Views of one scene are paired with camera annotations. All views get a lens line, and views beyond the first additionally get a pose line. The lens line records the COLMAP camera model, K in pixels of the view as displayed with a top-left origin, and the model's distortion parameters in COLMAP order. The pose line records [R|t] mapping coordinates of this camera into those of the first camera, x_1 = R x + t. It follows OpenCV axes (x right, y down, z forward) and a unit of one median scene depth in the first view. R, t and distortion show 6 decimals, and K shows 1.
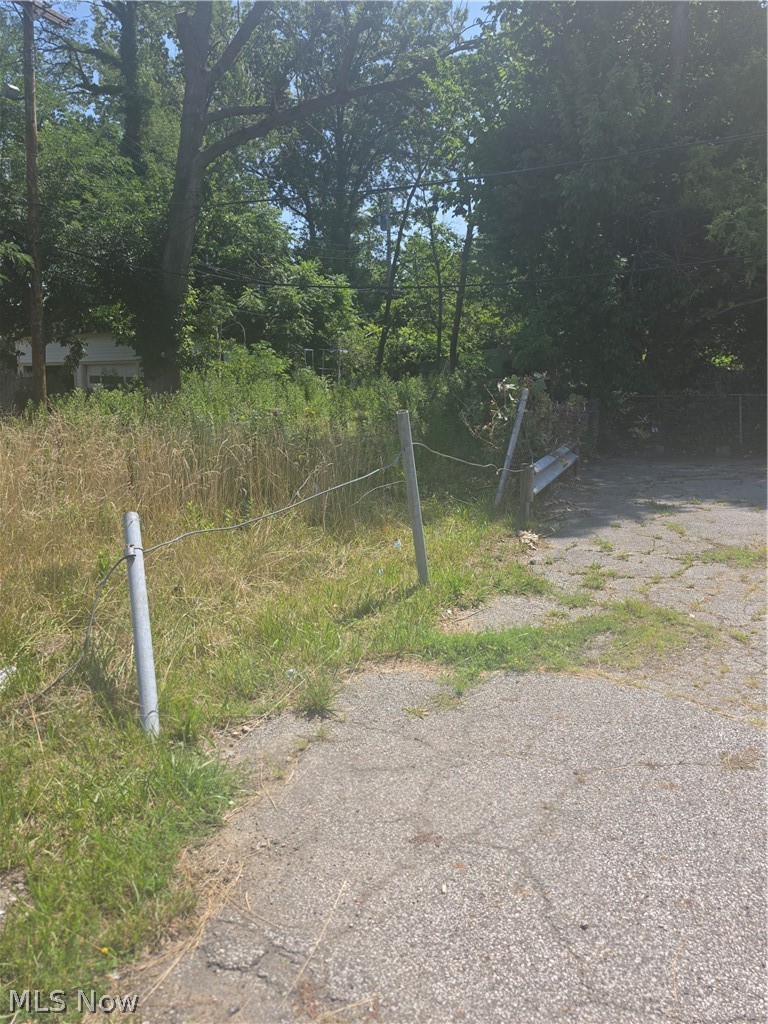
lens RADIAL K [[820.7, 0, 395.5], [0, 820.7, 516.4], [0, 0, 1]] dist [0.123228, -0.191202]
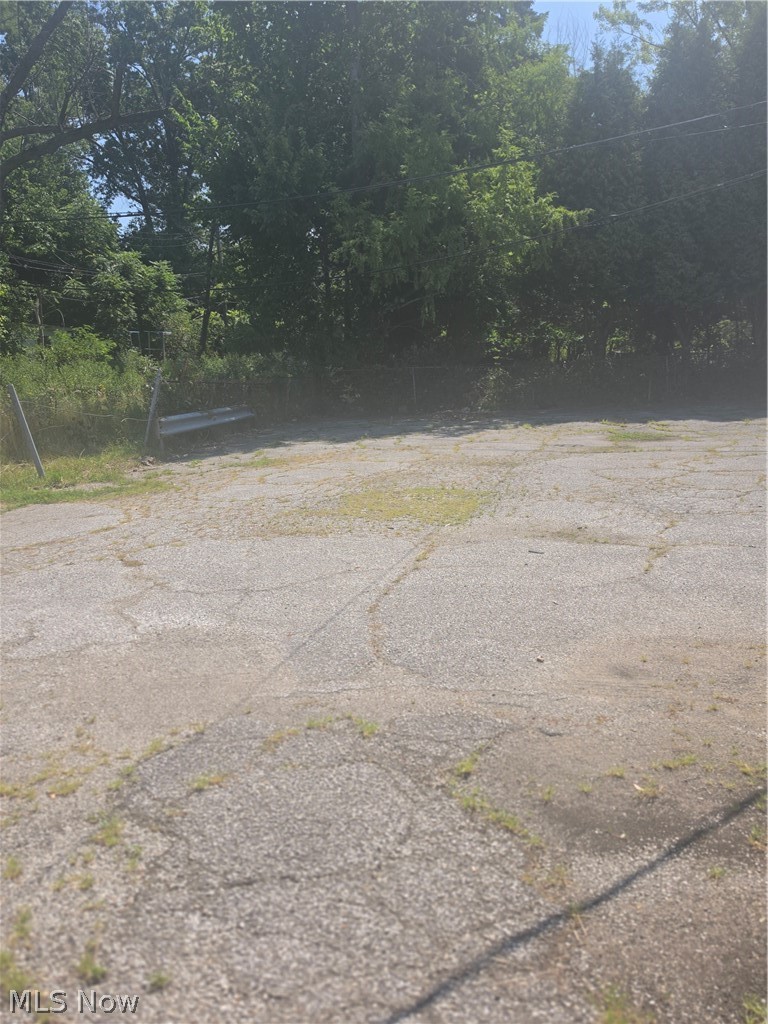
lens RADIAL K [[814.1, 0, 384.0], [0, 814.1, 512.0], [0, 0, 1]] dist [0.103243, -0.125669]
pose [[0.991044, -0.052846, 0.122636, 0.075684], [0.049458, 0.998310, 0.030511, 0.017906], [-0.124041, -0.024172, 0.991983, -0.124068]]
